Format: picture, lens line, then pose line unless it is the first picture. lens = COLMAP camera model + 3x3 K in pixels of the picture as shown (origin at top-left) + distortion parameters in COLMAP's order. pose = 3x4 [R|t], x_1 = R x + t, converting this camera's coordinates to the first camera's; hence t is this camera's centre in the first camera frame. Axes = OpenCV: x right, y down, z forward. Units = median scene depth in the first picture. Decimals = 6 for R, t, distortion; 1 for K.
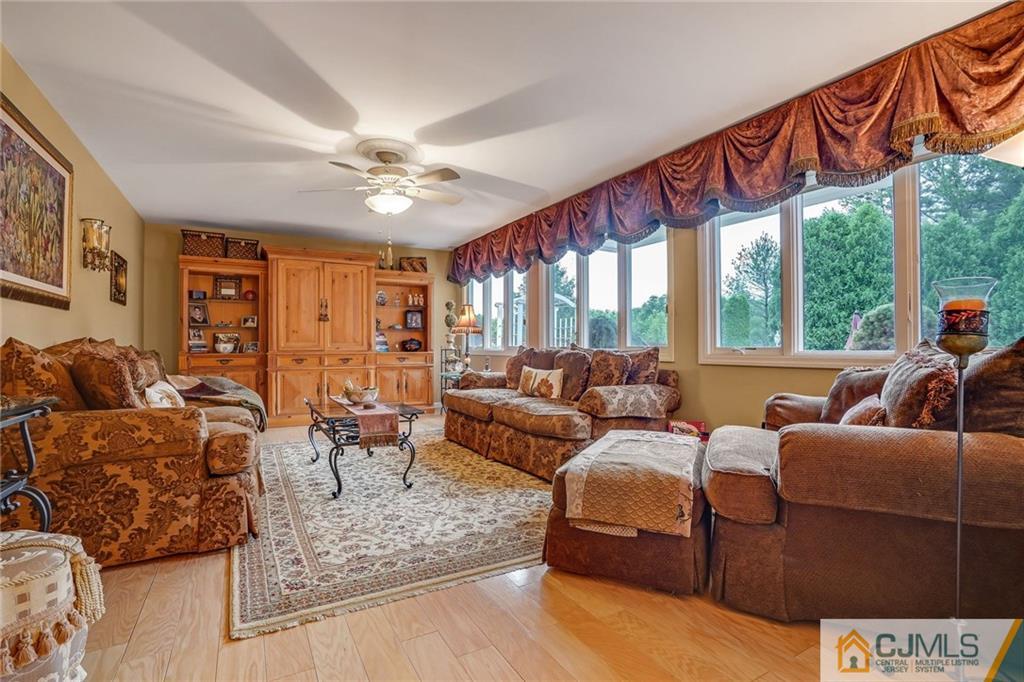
lens RADIAL K [[469.3, 0, 504.3], [0, 469.3, 341.9], [0, 0, 1]] dist [-0.022429, 0.000382]
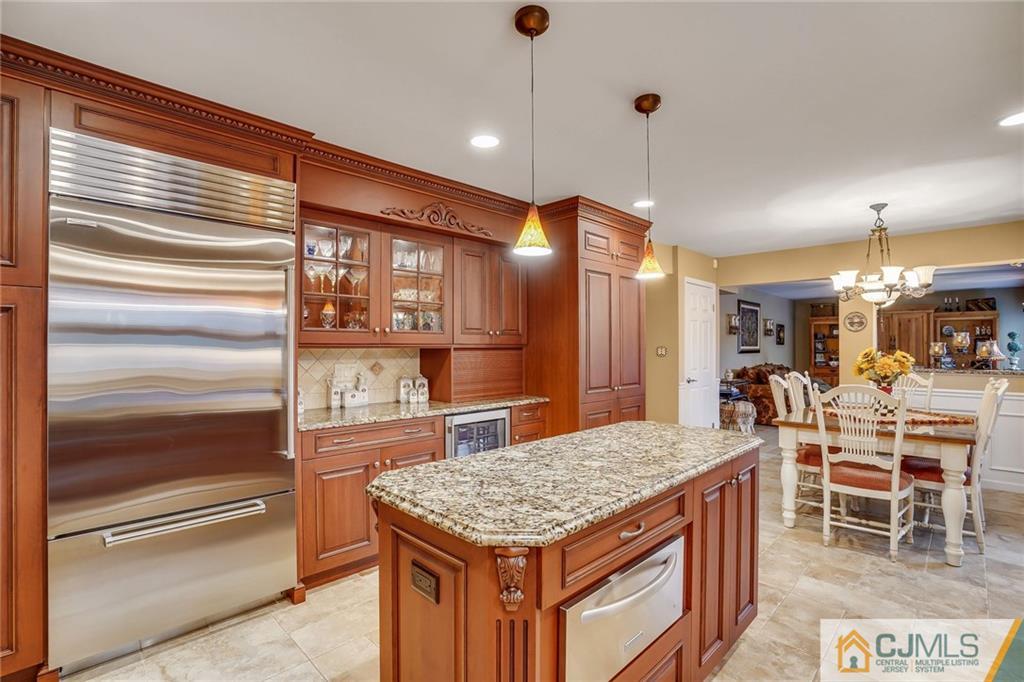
lens RADIAL K [[469.3, 0, 506.5], [0, 469.3, 345.3], [0, 0, 1]] dist [-0.022429, 0.000382]
pose [[0.270901, 0.002942, -0.962603, 1.016779], [0.006487, 0.999967, 0.004882, -0.095023], [0.962585, -0.007567, 0.270873, -0.937438]]
